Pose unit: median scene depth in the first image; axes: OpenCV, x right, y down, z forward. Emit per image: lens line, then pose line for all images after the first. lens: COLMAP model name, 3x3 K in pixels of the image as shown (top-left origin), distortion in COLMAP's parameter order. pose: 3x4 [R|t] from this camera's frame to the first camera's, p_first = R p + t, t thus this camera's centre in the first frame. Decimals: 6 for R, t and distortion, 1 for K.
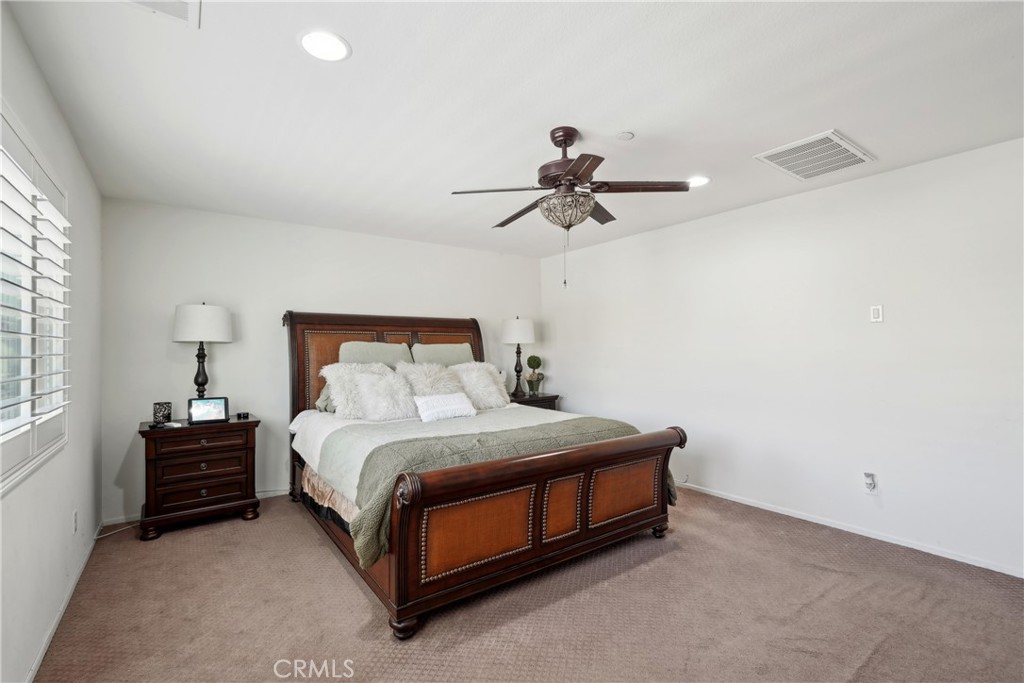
lens RADIAL K [[476.7, 0, 512.0], [0, 476.7, 341.5], [0, 0, 1]] dist [0.063520, -0.000301]
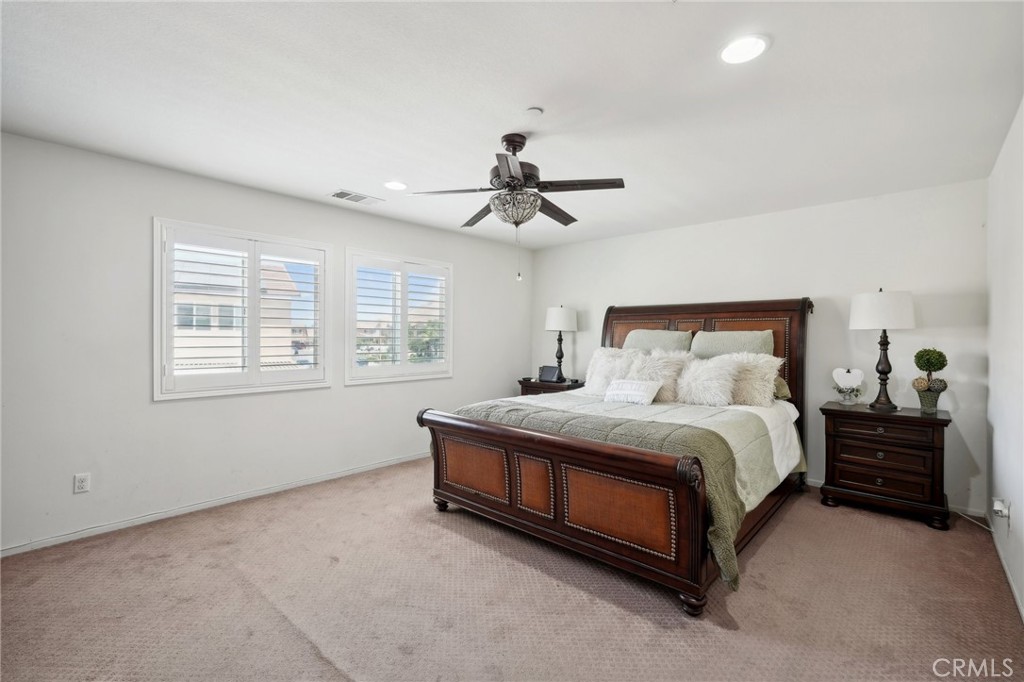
lens RADIAL K [[459.1, 0, 513.4], [0, 459.1, 336.9], [0, 0, 1]] dist [-0.002850, 0.000272]
pose [[0.200388, 0.006719, -0.979694, 0.536739], [0.009187, 0.999920, 0.008737, 0.003887], [0.979673, -0.010751, 0.200311, 0.374175]]
